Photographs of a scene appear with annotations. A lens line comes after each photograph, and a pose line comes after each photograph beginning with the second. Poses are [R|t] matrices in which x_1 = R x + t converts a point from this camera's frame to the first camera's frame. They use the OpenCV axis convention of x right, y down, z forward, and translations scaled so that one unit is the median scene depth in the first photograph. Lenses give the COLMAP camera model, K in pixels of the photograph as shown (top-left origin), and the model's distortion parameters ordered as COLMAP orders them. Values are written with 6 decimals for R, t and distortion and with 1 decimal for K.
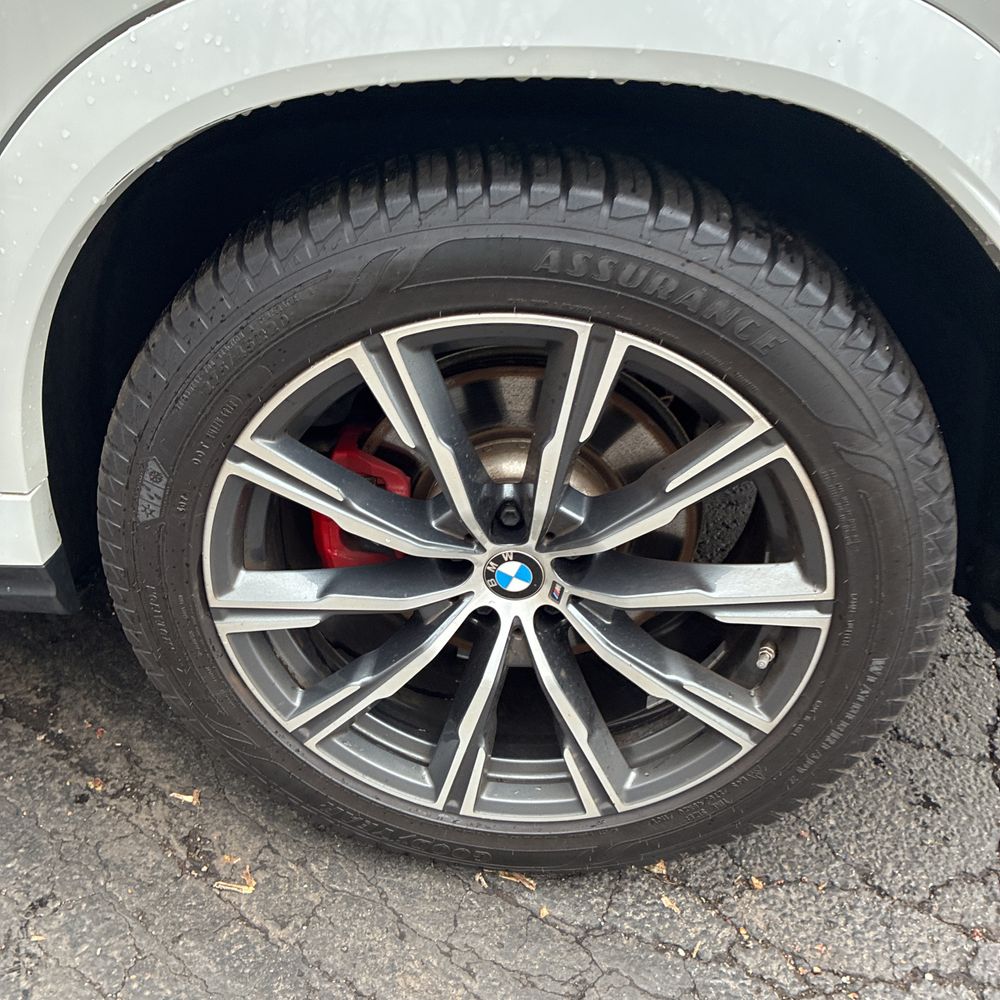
lens RADIAL K [[1025.0, 0, 484.5], [0, 1025.0, 487.4], [0, 0, 1]] dist [0.010456, 0.009068]
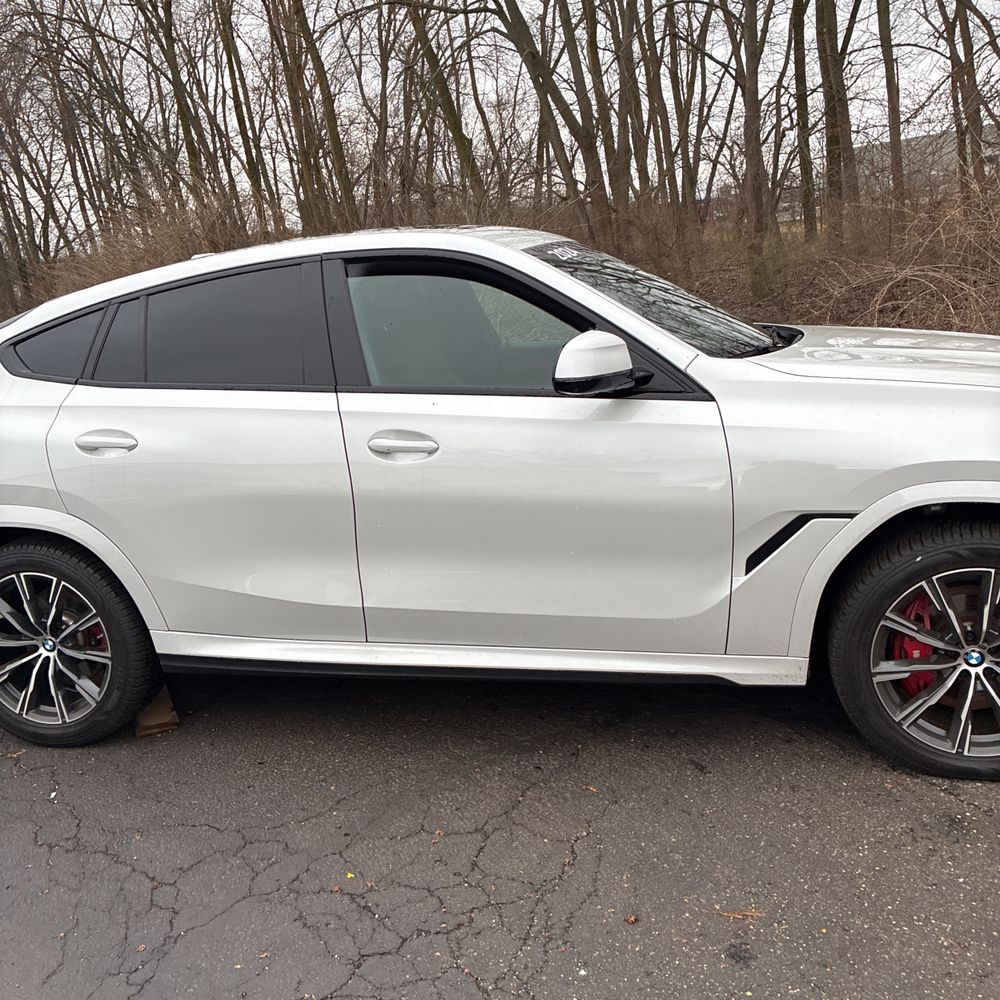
lens RADIAL K [[1009.3, 0, 500.0], [0, 1009.3, 500.0], [0, 0, 1]] dist [0.008347, 0.028472]
pose [[0.975288, -0.101160, -0.196417, -0.719437], [0.031531, 0.943649, -0.329444, 0.603469], [0.218675, 0.315109, 0.923519, -2.276547]]
